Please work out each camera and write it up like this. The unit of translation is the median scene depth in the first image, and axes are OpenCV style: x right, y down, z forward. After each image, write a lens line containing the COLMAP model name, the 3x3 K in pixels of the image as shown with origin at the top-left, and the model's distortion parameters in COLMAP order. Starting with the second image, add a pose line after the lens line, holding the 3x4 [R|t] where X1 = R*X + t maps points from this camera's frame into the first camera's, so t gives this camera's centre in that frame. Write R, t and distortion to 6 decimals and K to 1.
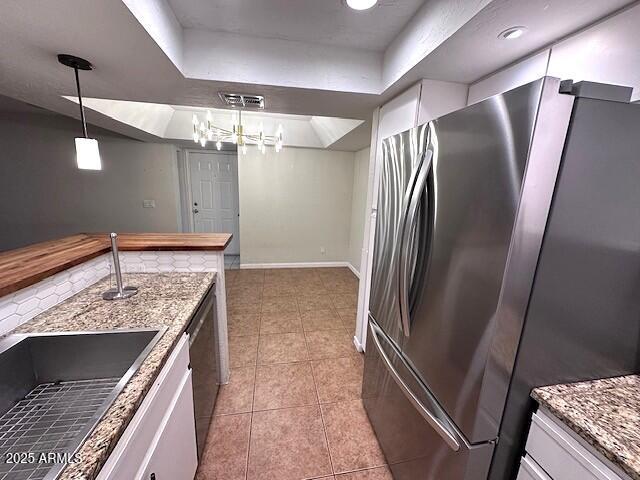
lens RADIAL K [[253.5, 0, 319.0], [0, 253.5, 240.5], [0, 0, 1]] dist [-0.013906, 0.003592]
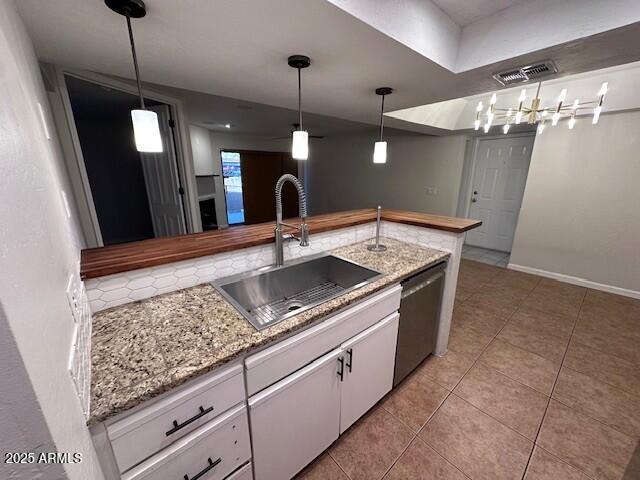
lens RADIAL K [[253.5, 0, 319.0], [0, 253.5, 240.5], [0, 0, 1]] dist [-0.013906, 0.003592]
pose [[0.499247, 0.187392, -0.845953, 0.217178], [-0.157162, 0.979723, 0.124273, 0.029287], [0.852087, 0.070909, 0.518574, -0.038860]]
